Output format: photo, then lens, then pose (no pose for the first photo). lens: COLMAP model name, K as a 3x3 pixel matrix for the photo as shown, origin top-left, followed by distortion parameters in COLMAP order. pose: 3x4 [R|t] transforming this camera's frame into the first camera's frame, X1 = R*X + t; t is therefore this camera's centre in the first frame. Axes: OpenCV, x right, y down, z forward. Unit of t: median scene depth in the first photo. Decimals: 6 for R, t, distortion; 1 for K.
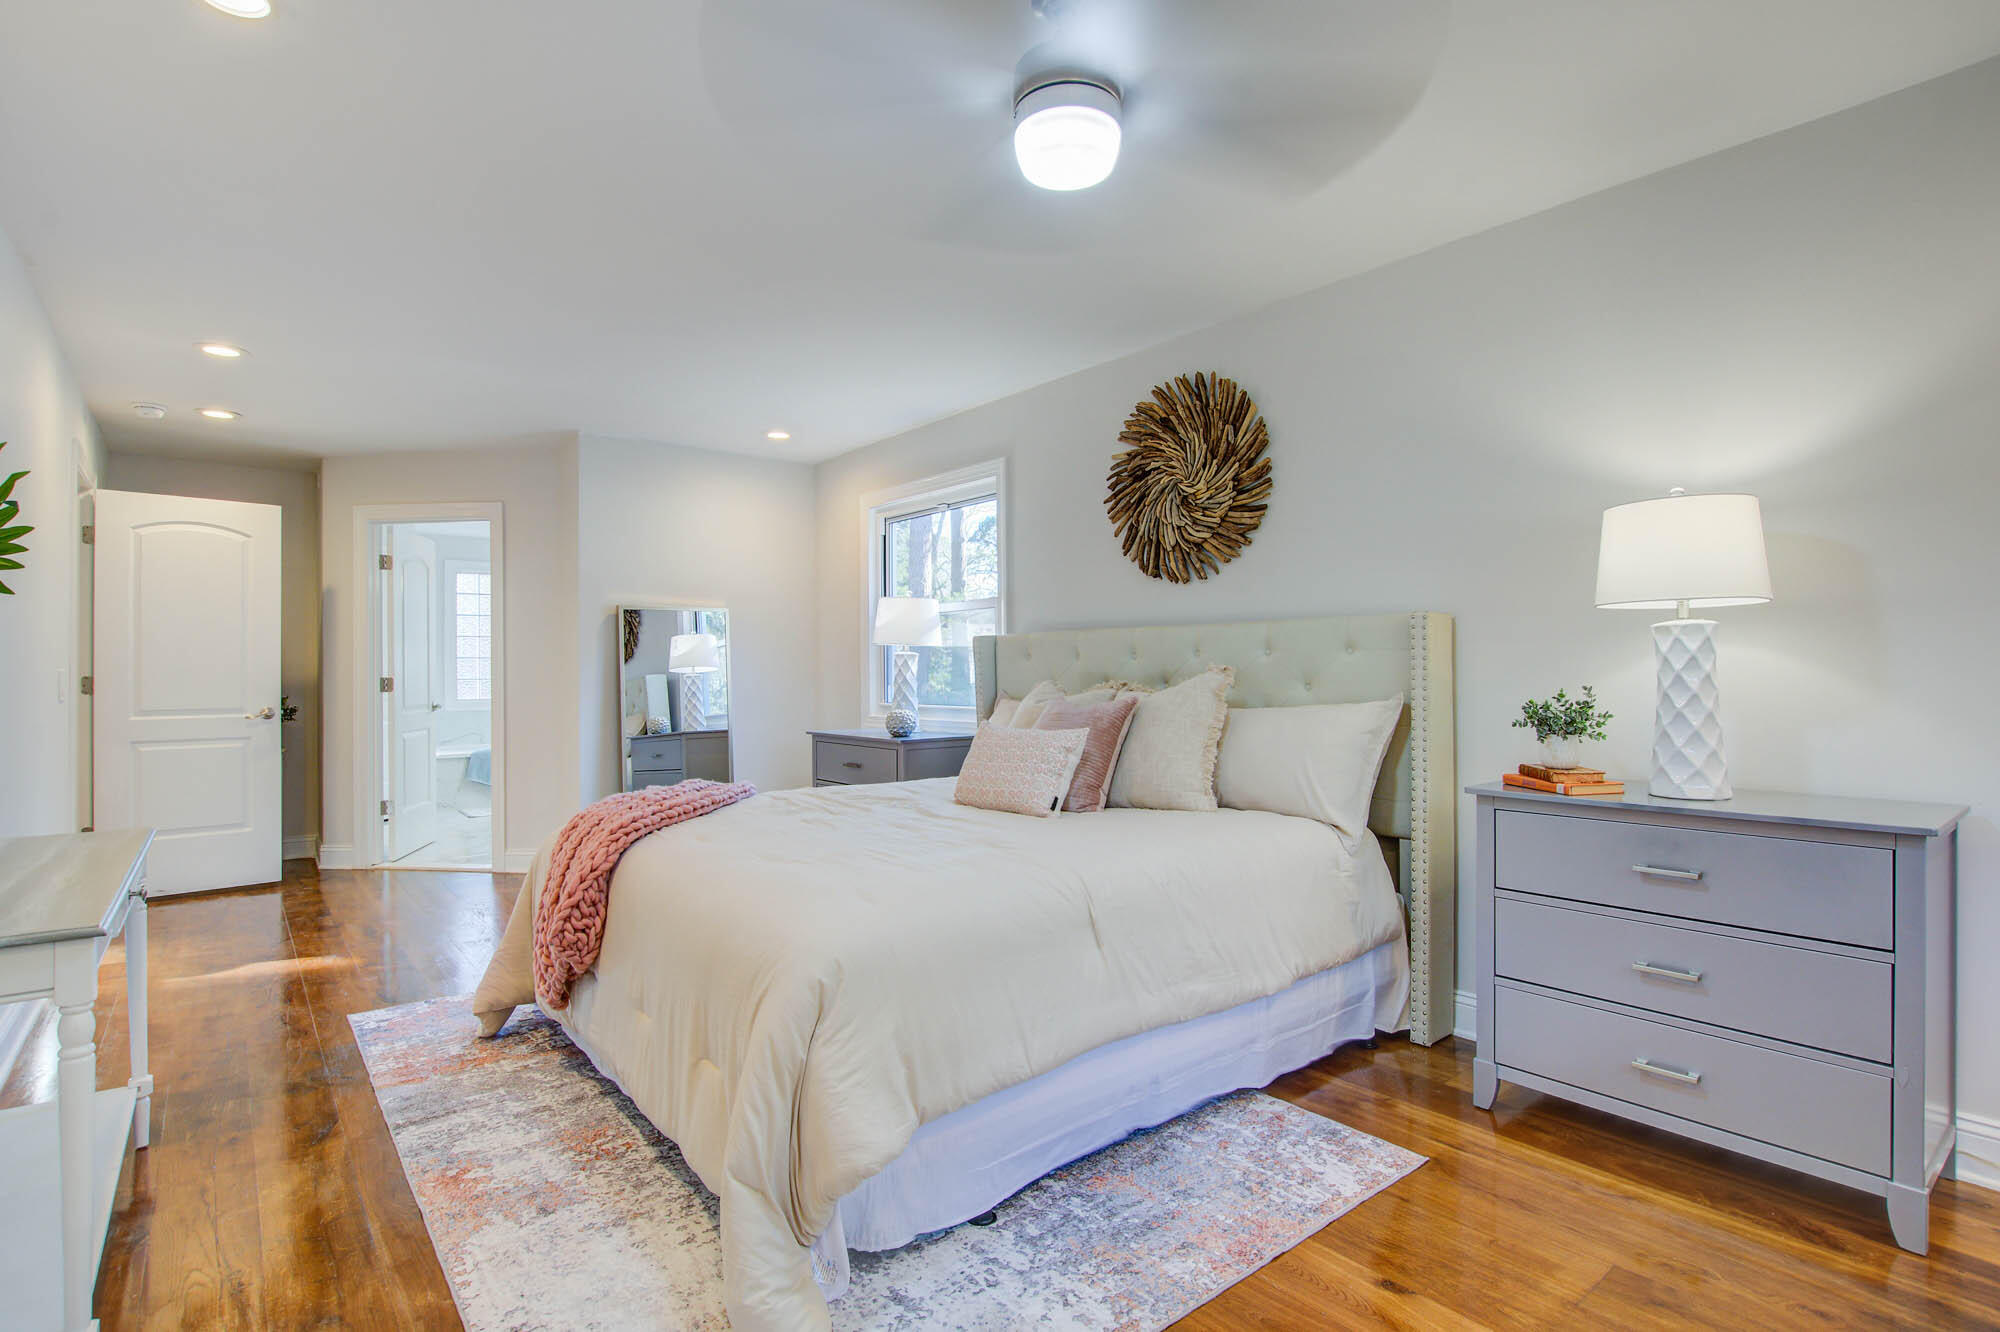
lens RADIAL K [[986.7, 0, 1004.9], [0, 986.7, 663.0], [0, 0, 1]] dist [-0.027818, 0.001633]
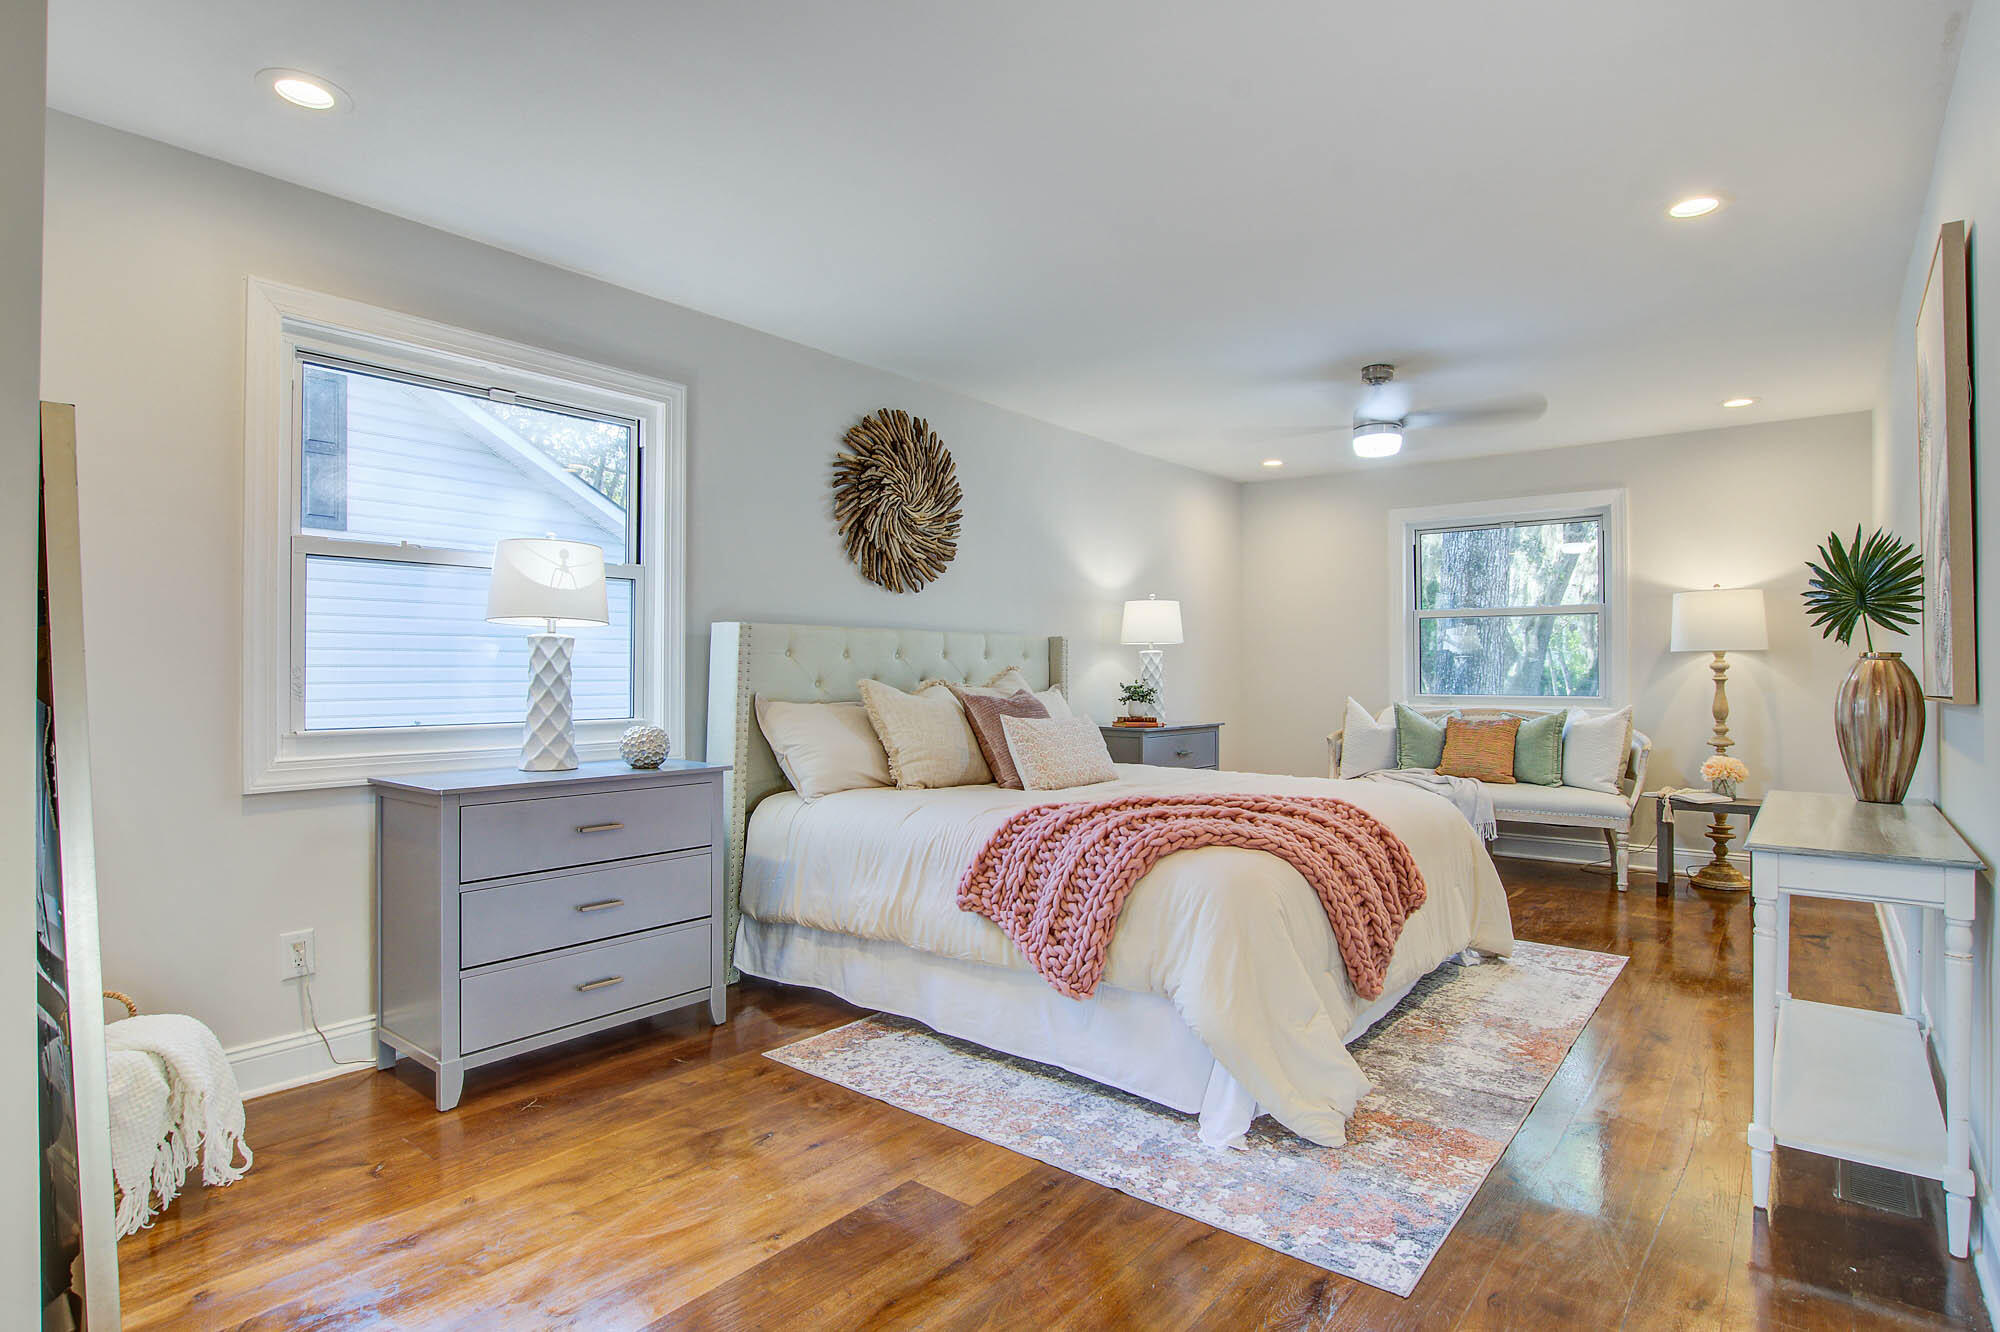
lens RADIAL K [[995.0, 0, 1000.0], [0, 995.0, 666.0], [0, 0, 1]] dist [-0.000407, 0.000018]
pose [[-0.202926, -0.005672, 0.979178, -1.141795], [-0.022509, 0.999746, 0.001126, 0.001050], [-0.978935, -0.021812, -0.203002, 1.298264]]
